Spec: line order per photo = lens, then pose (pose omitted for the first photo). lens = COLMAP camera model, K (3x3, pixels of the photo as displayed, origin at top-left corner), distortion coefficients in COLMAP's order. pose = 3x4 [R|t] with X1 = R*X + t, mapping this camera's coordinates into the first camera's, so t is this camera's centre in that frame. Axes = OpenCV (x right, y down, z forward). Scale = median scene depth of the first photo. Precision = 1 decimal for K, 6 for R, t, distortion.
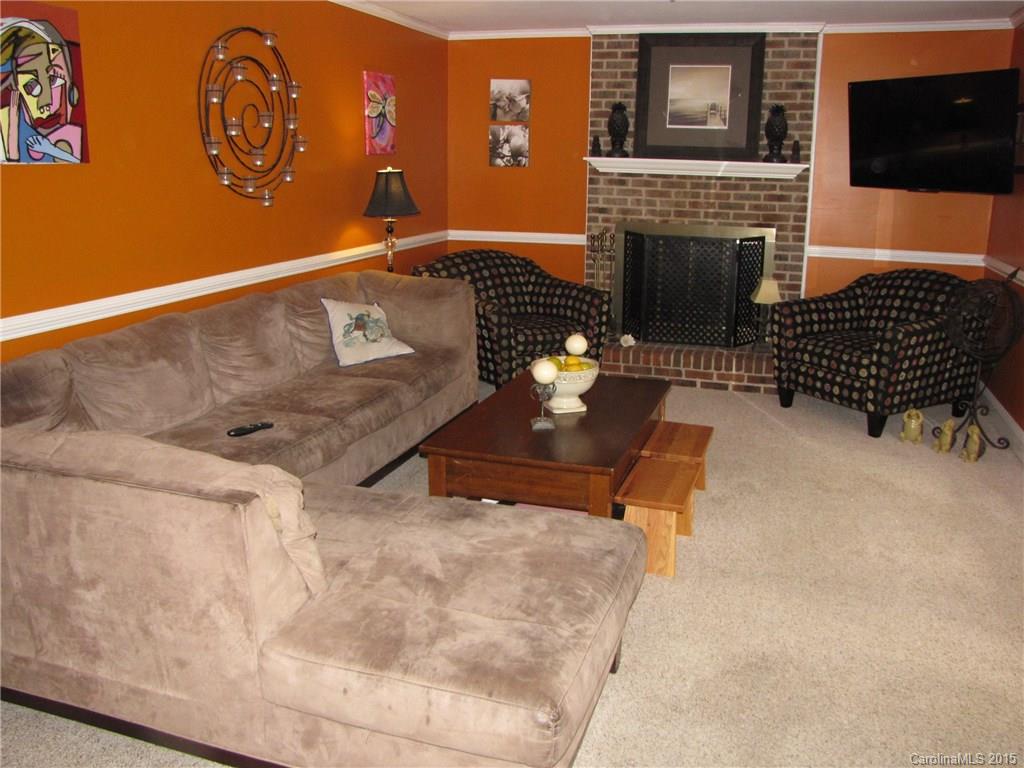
lens RADIAL K [[867.8, 0, 523.5], [0, 867.8, 379.8], [0, 0, 1]] dist [-0.166229, 0.130321]
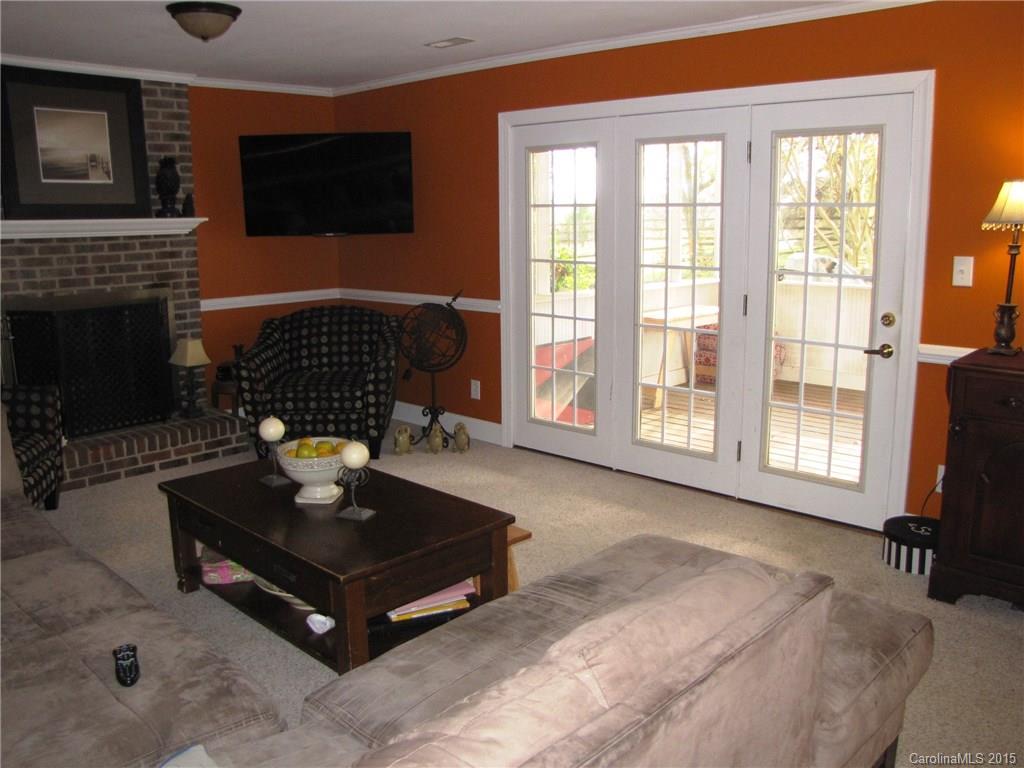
lens RADIAL K [[867.8, 0, 523.5], [0, 867.8, 379.8], [0, 0, 1]] dist [-0.166229, 0.130321]
pose [[0.429598, -0.184639, 0.883942, -0.390852], [0.233225, 0.968349, 0.088922, -0.071814], [-0.872383, 0.167957, 0.459063, 0.252677]]
